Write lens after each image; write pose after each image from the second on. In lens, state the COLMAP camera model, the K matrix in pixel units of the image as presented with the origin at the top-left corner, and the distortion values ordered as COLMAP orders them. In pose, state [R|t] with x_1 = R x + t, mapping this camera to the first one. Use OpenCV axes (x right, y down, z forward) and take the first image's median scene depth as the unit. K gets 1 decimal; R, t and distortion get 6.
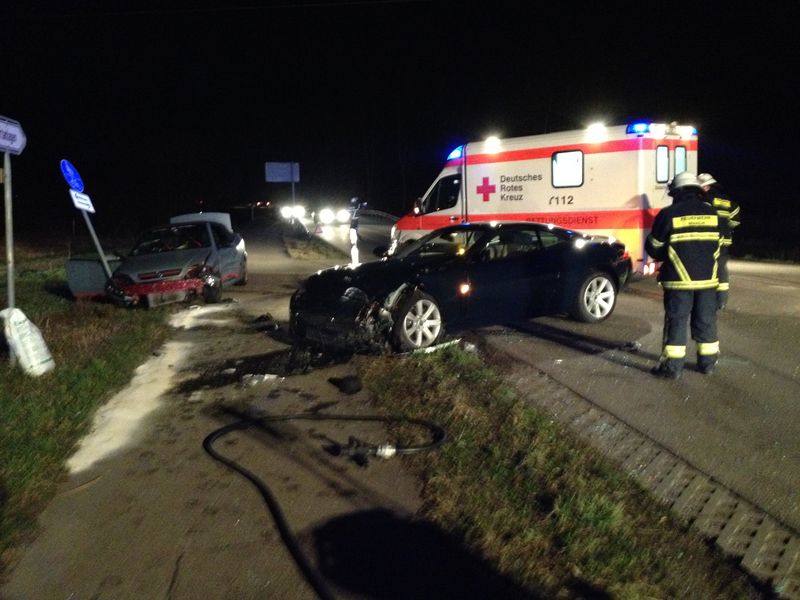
lens RADIAL K [[866.9, 0, 400.0], [0, 866.9, 300.0], [0, 0, 1]] dist [0.015630, -0.001489]
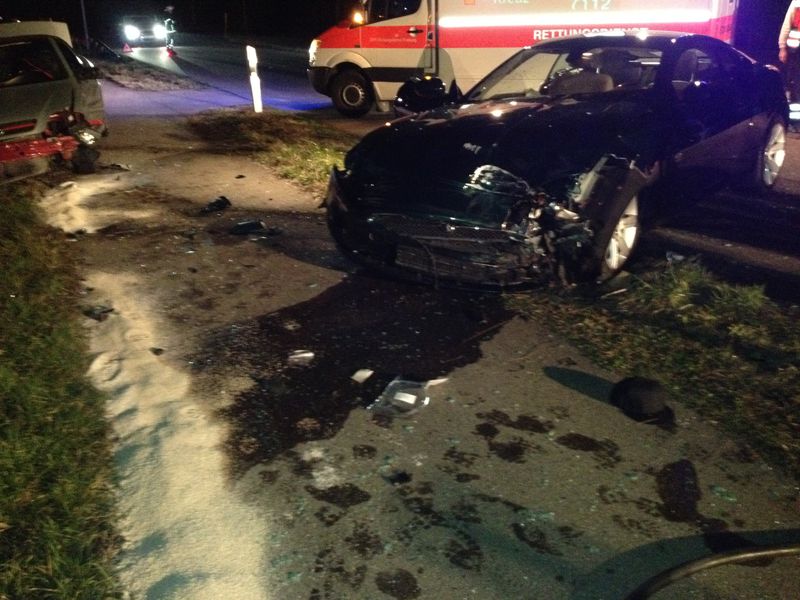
lens RADIAL K [[866.9, 0, 400.0], [0, 866.9, 300.0], [0, 0, 1]] dist [0.015630, -0.001489]
pose [[0.965551, -0.079442, 0.247790, -0.159353], [0.027633, 0.978177, 0.205929, -0.029074], [-0.258741, -0.191988, 0.946675, 0.330968]]
